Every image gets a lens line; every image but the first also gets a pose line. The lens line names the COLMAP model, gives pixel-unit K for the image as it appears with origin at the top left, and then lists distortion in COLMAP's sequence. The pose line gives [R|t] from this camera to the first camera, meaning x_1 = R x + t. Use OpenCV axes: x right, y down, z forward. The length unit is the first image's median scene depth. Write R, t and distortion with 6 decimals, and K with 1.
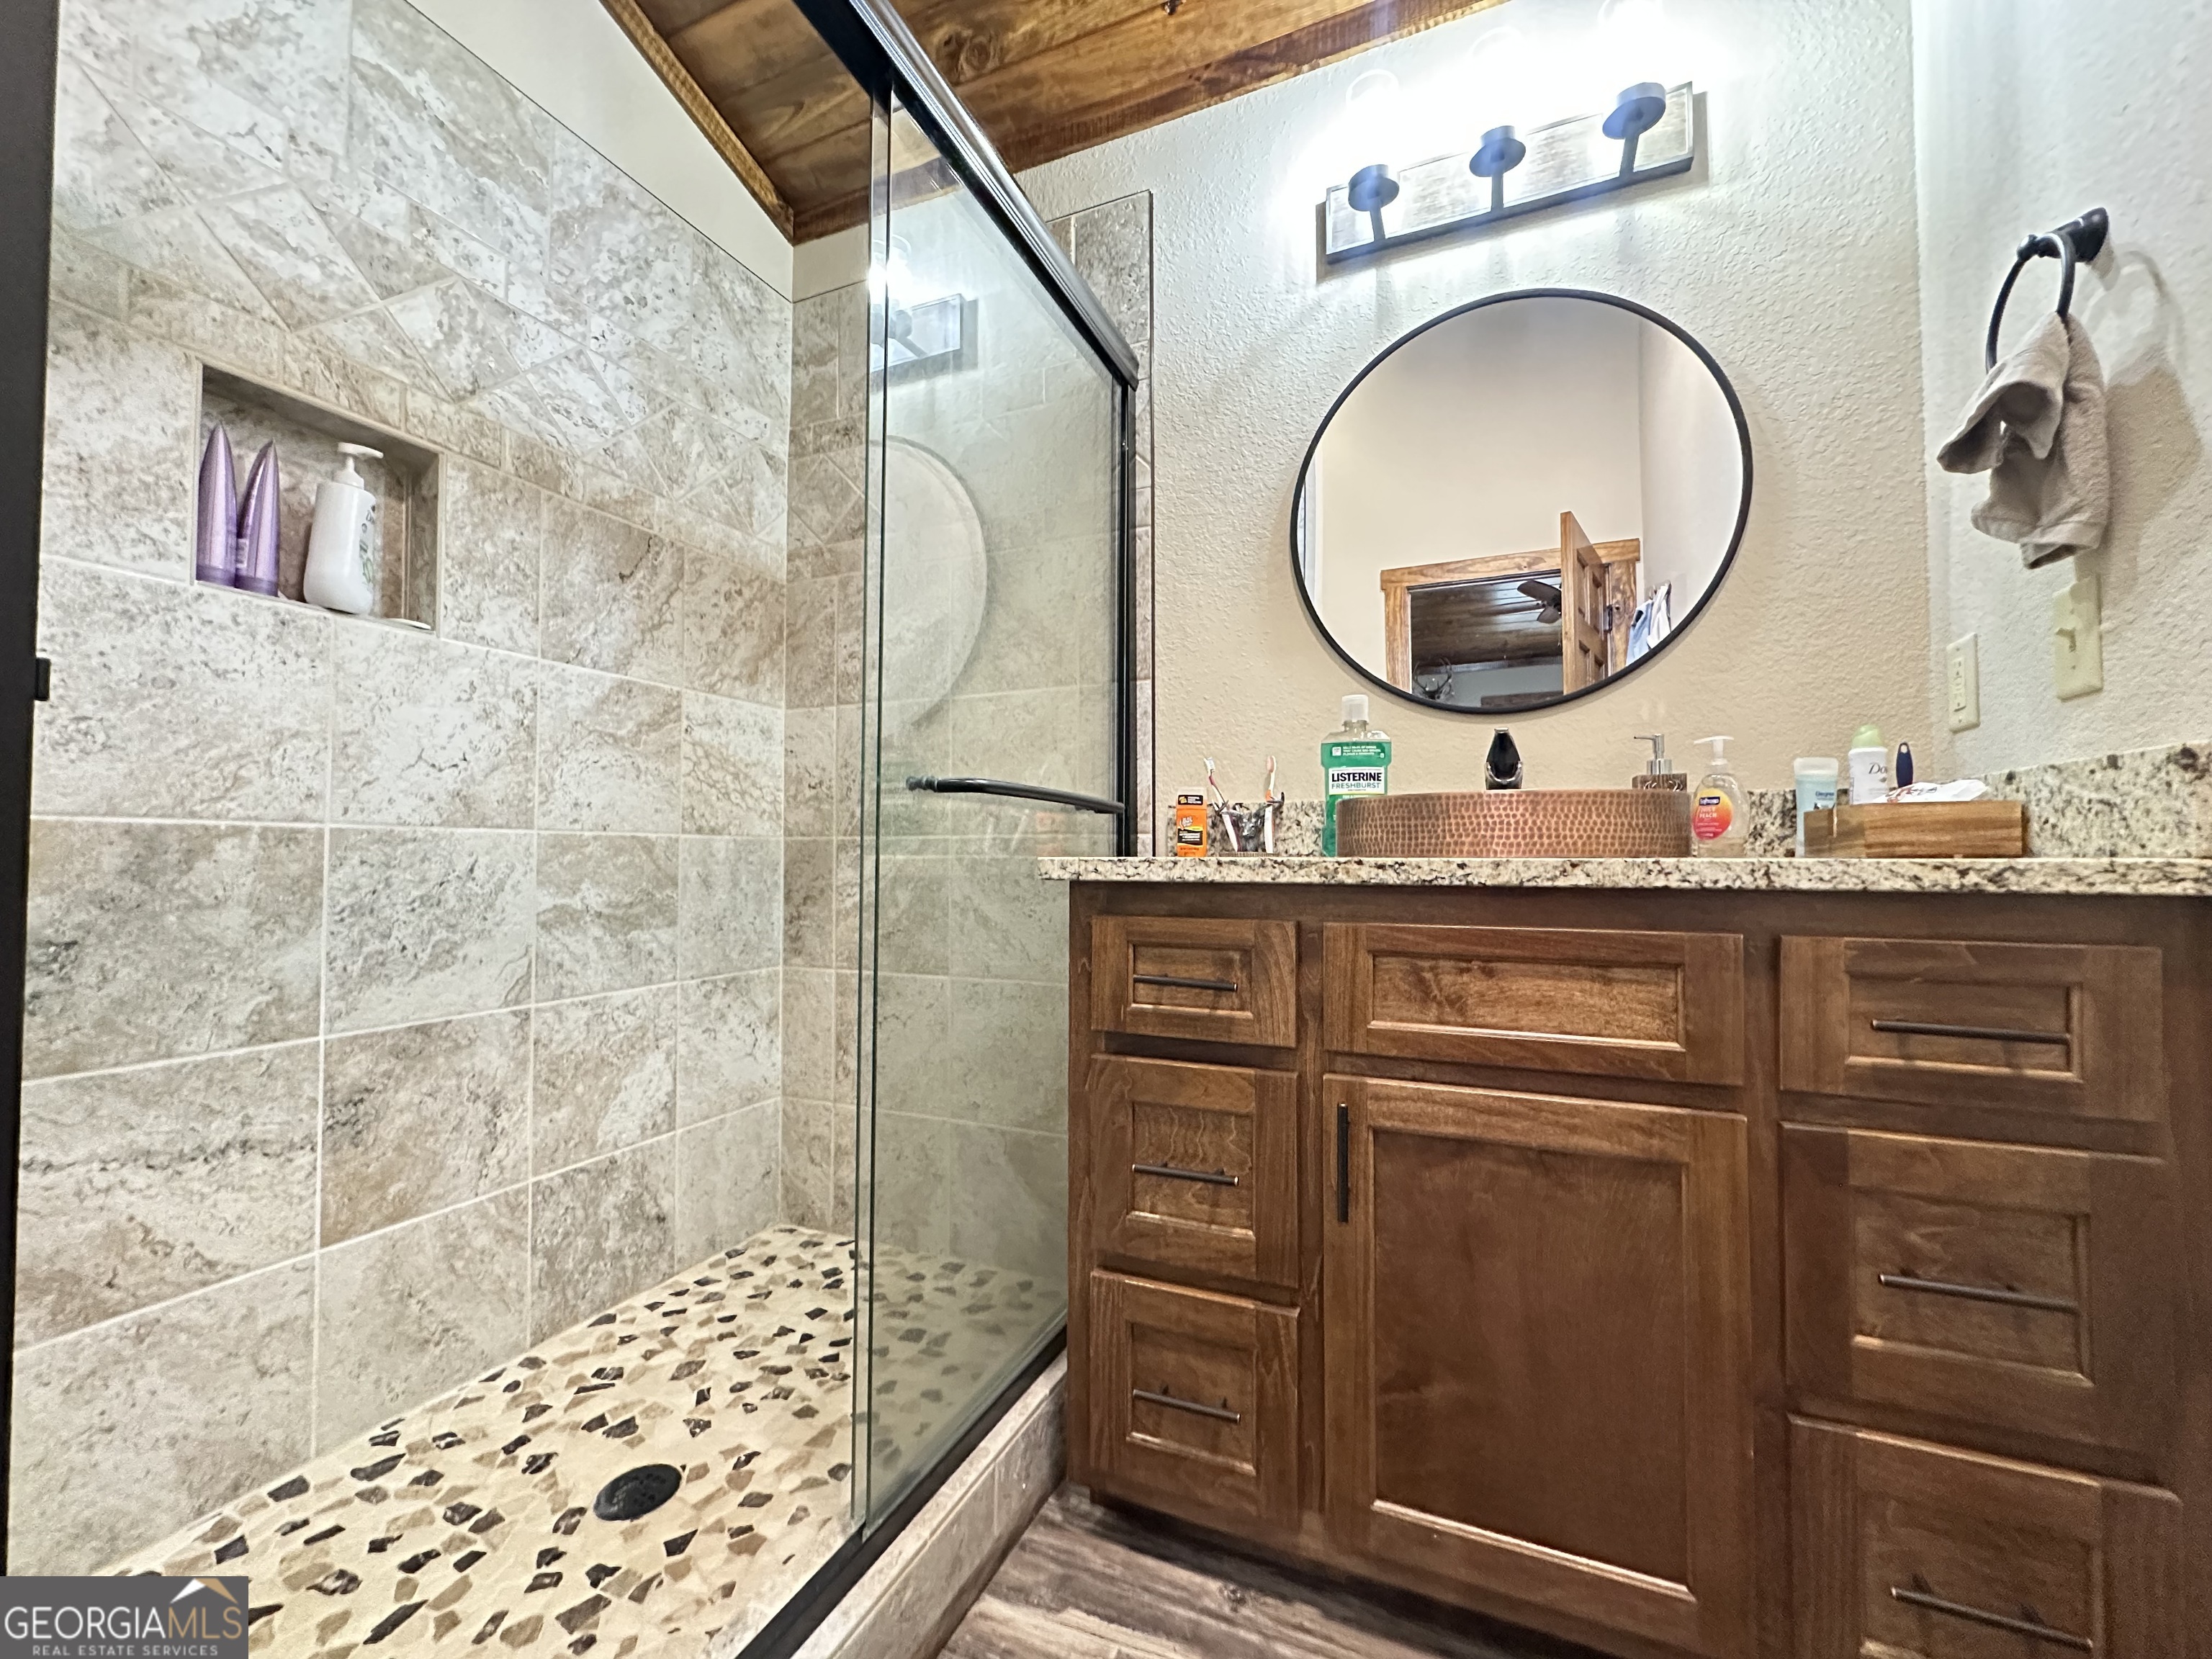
lens RADIAL K [[892.9, 0, 1106.0], [0, 892.9, 829.5], [0, 0, 1]] dist [-0.000804, 0.000254]
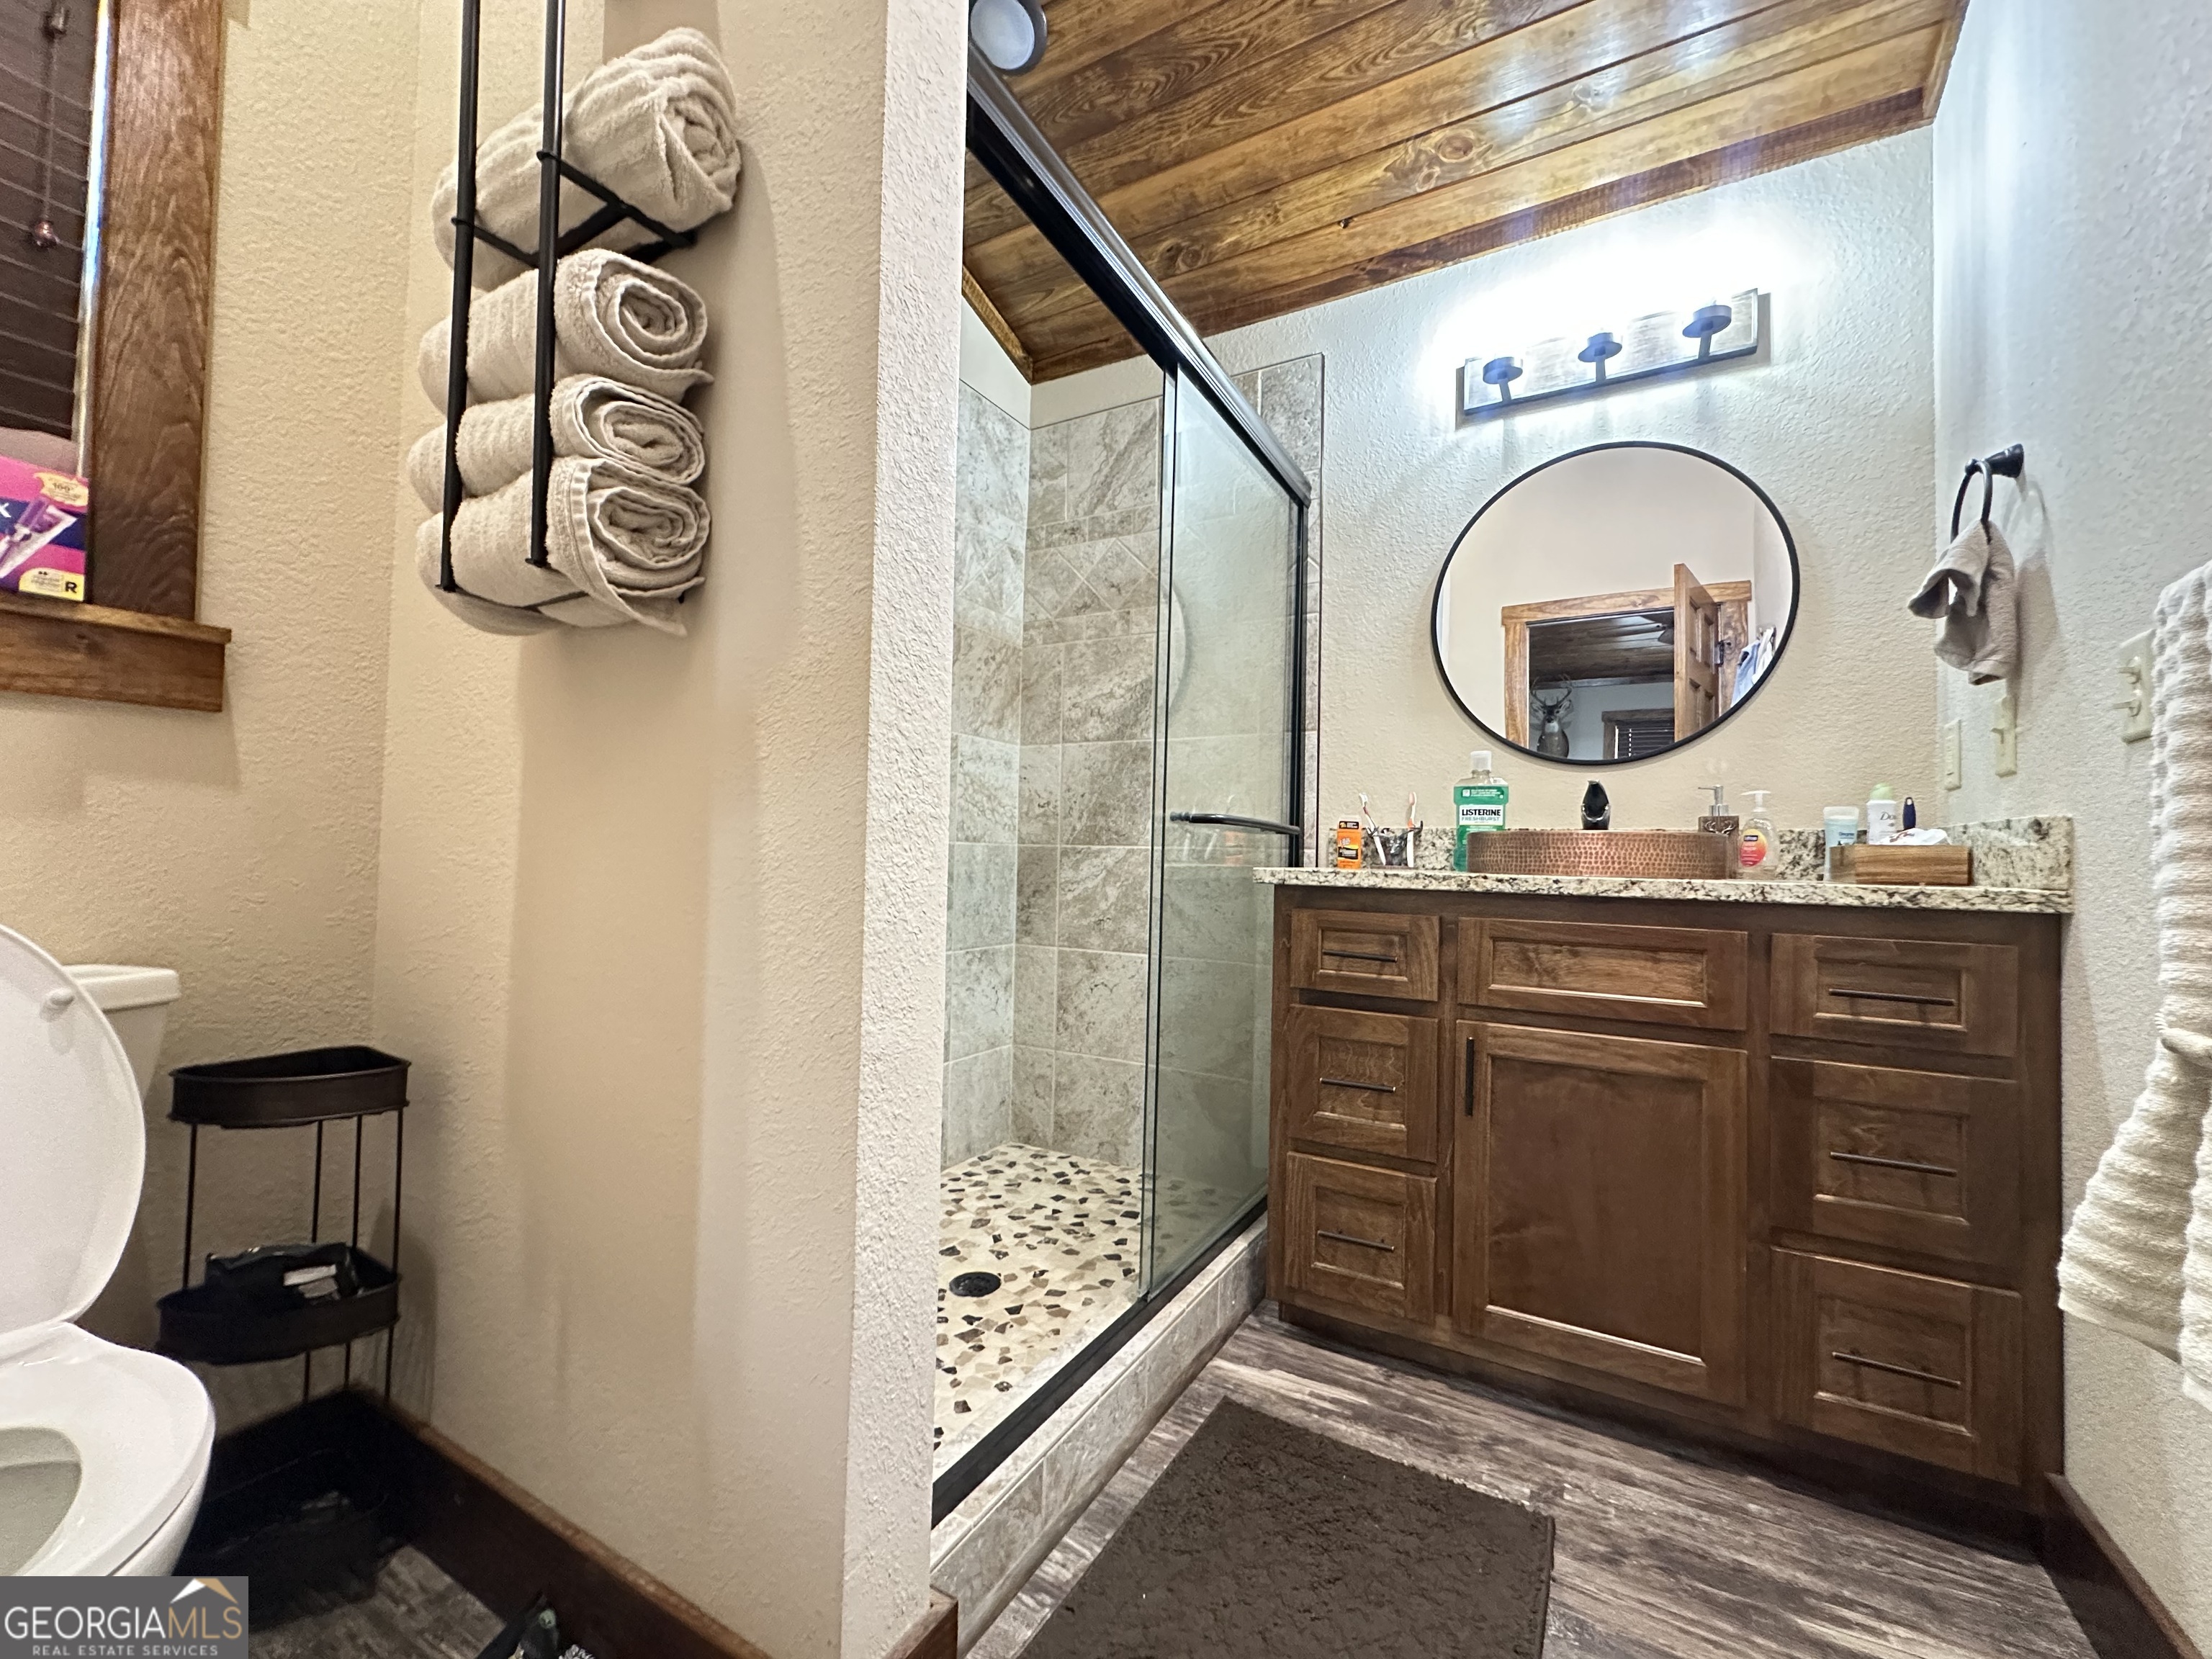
lens RADIAL K [[892.9, 0, 1106.0], [0, 892.9, 829.5], [0, 0, 1]] dist [-0.000804, 0.000254]
pose [[0.993479, 0.018818, -0.112450, -0.128075], [-0.018924, 0.999821, 0.000128, -0.022351], [0.112432, 0.002001, 0.993657, -0.395810]]
